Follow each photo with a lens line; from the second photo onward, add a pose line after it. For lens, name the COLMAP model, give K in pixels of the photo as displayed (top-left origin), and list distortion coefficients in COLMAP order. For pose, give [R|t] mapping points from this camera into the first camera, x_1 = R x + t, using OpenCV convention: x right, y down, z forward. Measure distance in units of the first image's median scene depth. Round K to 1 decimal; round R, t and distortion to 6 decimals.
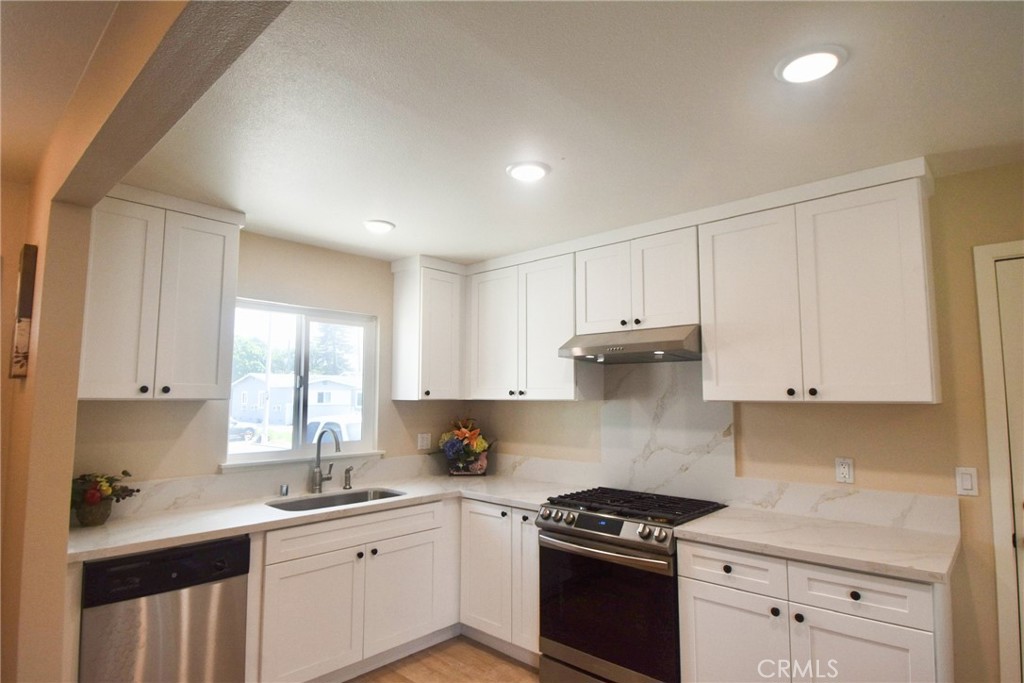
lens RADIAL K [[553.6, 0, 512.0], [0, 553.6, 341.5], [0, 0, 1]] dist [-0.001767, -0.001704]
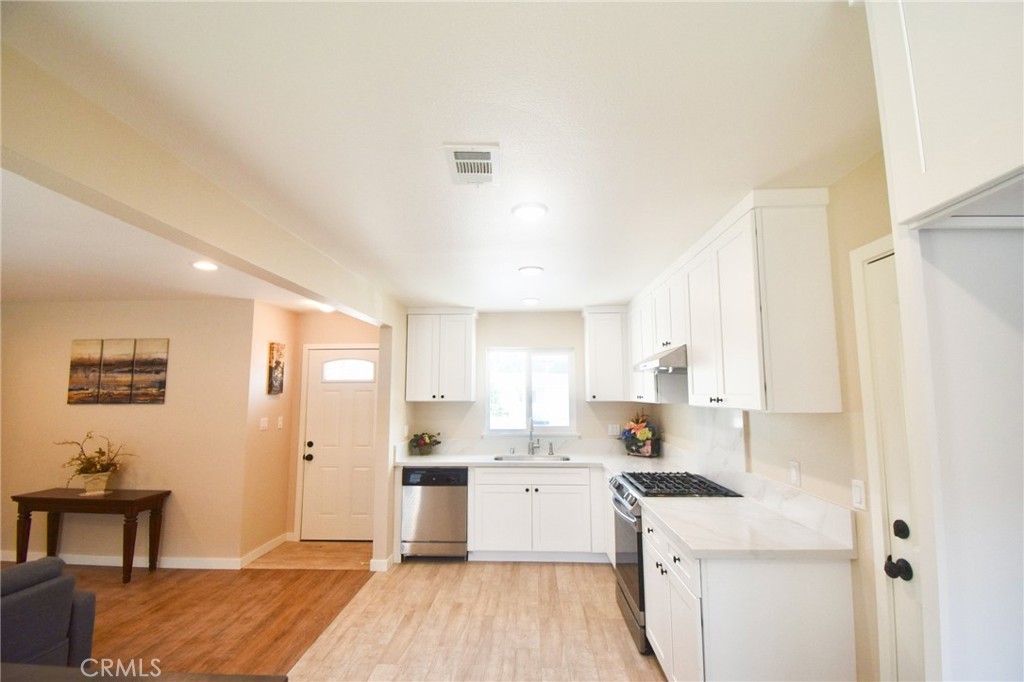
lens RADIAL K [[464.4, 0, 512.0], [0, 464.4, 341.0], [0, 0, 1]] dist [0.000803, -0.000035]
pose [[0.649030, -0.089092, -0.755528, 0.790387], [0.079763, 0.995615, -0.048883, -0.017058], [0.756570, -0.028536, 0.653290, 0.010230]]
